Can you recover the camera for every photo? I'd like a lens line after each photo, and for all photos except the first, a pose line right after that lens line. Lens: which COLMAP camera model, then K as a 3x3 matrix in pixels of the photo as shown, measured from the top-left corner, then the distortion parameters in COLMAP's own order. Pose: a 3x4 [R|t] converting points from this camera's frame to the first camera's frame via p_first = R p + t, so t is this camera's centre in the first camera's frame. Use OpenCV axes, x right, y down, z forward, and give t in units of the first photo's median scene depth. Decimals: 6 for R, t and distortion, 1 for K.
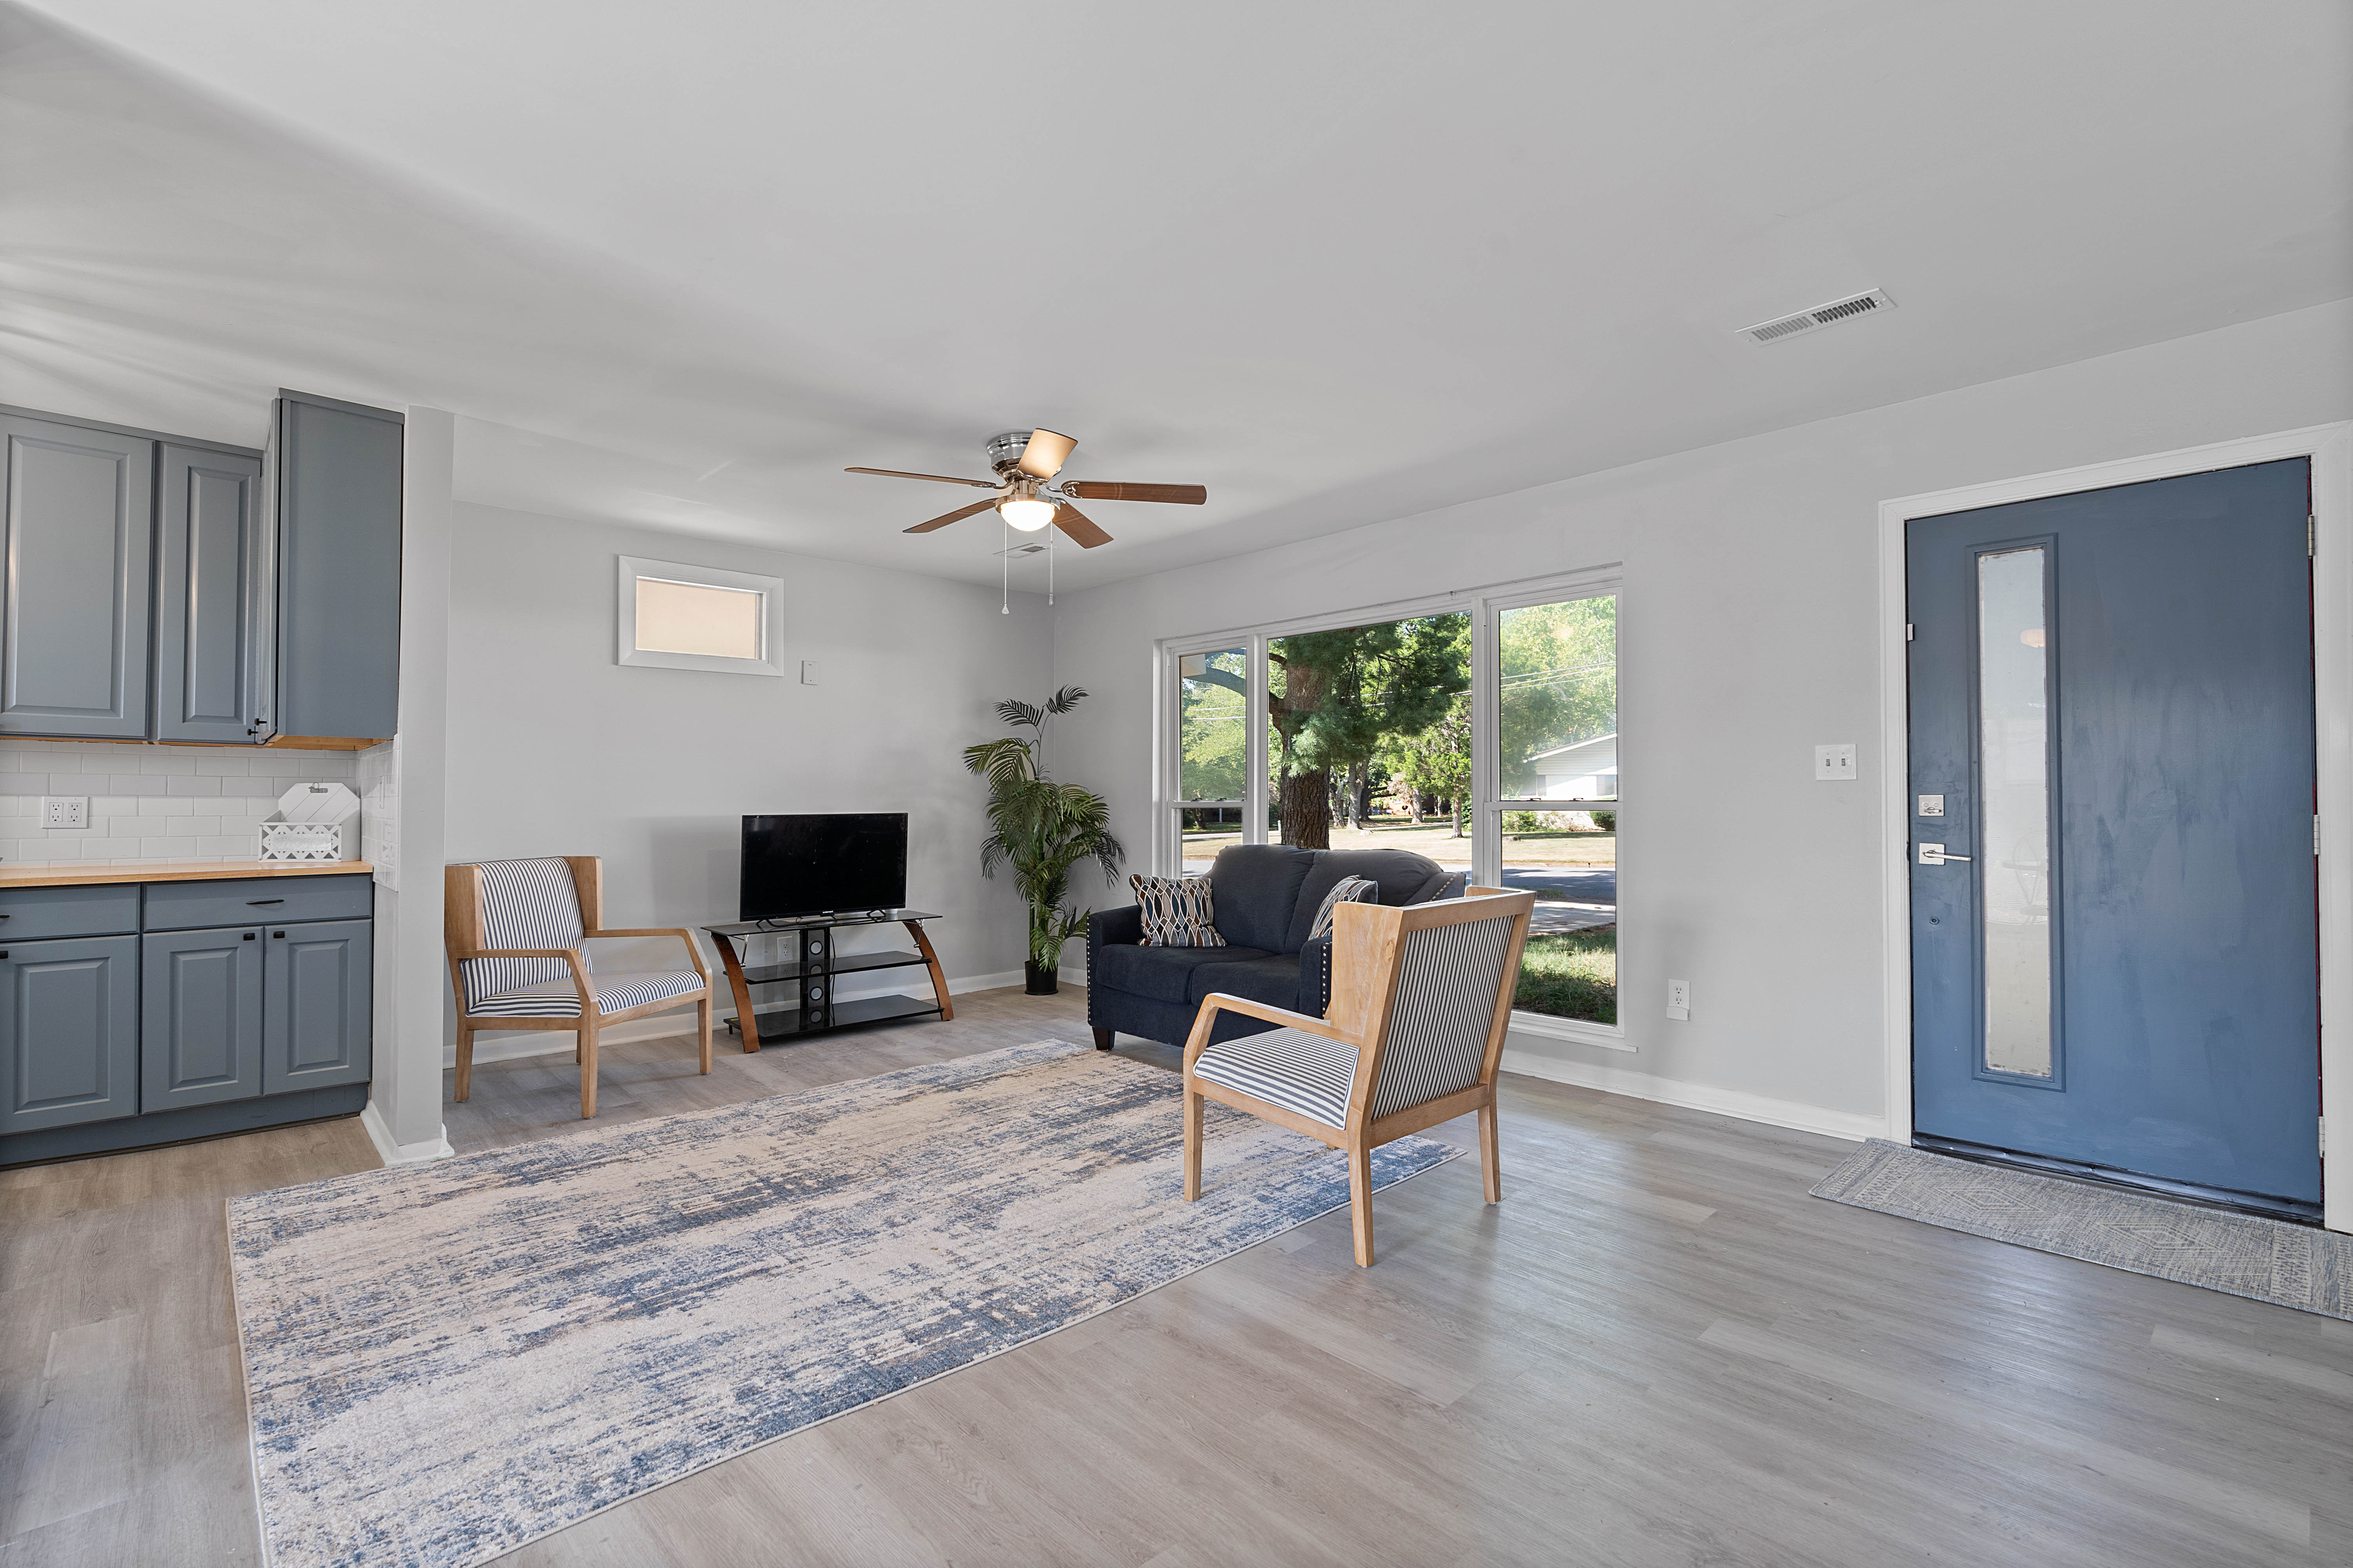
lens RADIAL K [[1075.2, 0, 1175.3], [0, 1075.2, 788.0], [0, 0, 1]] dist [-0.000269, 0.000799]
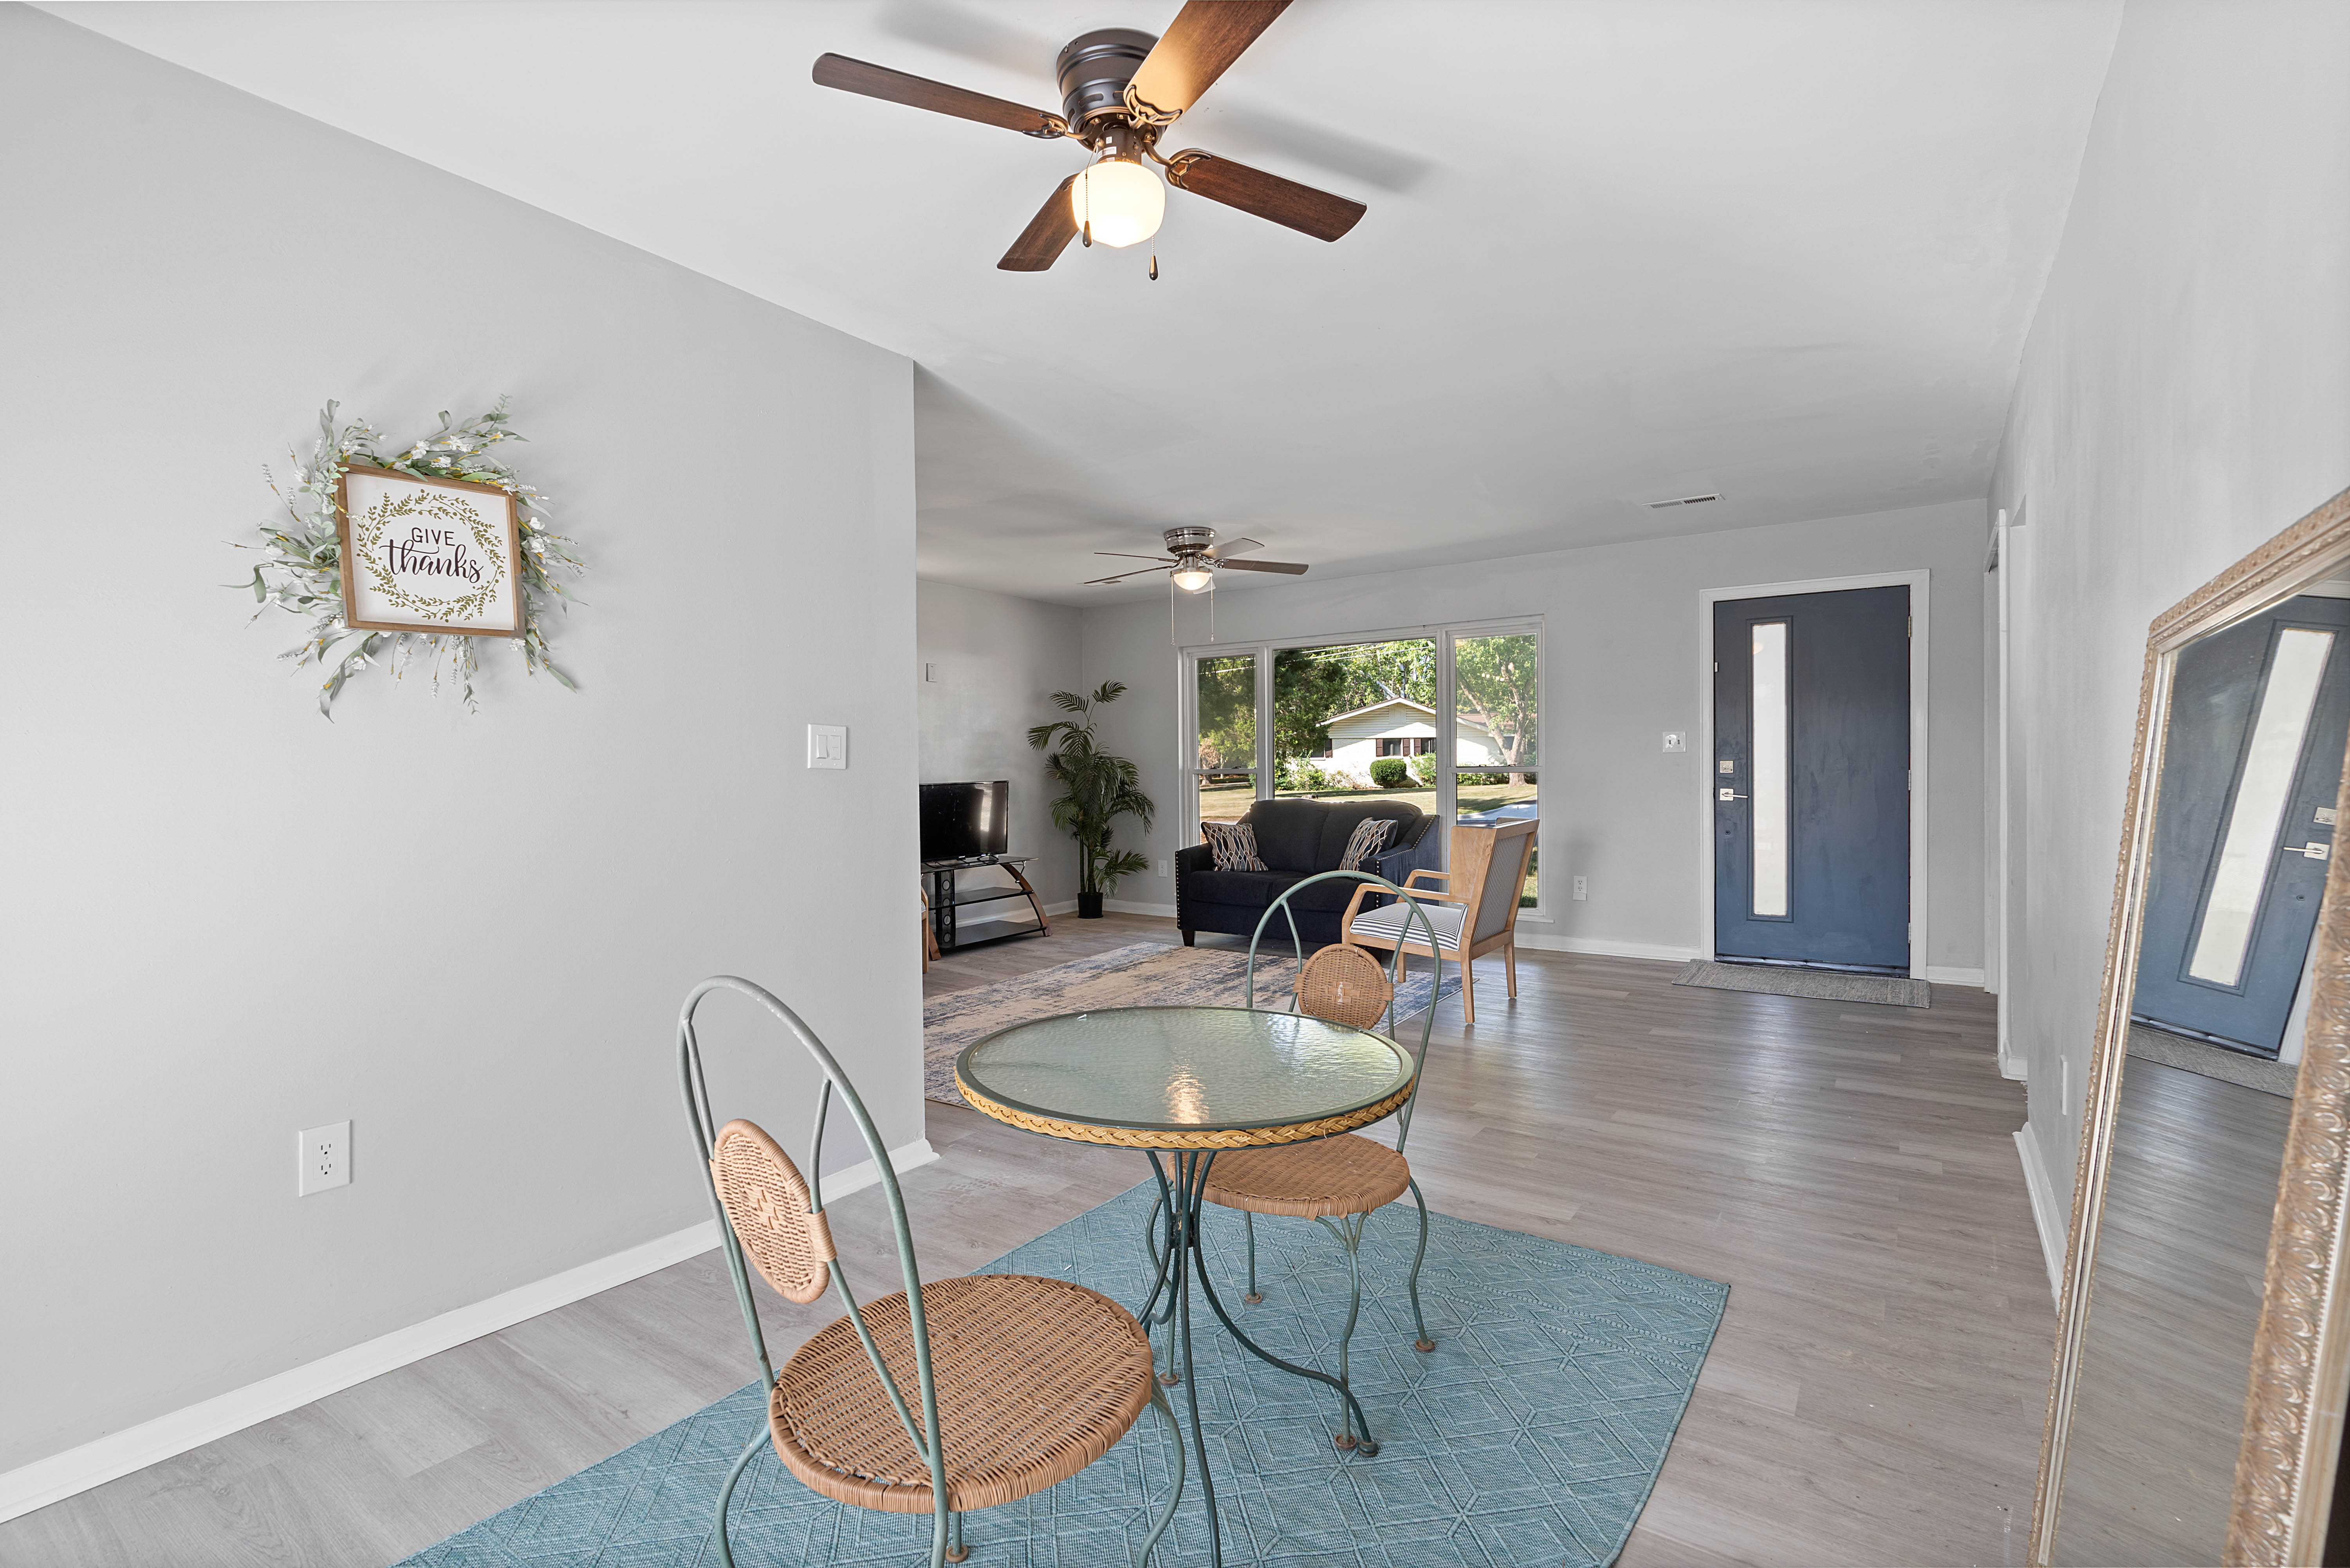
lens RADIAL K [[1060.3, 0, 1174.6], [0, 1060.3, 788.8], [0, 0, 1]] dist [-0.004754, 0.000176]
pose [[0.979114, -0.016313, 0.202654, -0.459190], [0.009309, 0.999327, 0.035467, -0.015532], [-0.203097, -0.032840, 0.978608, -0.439891]]
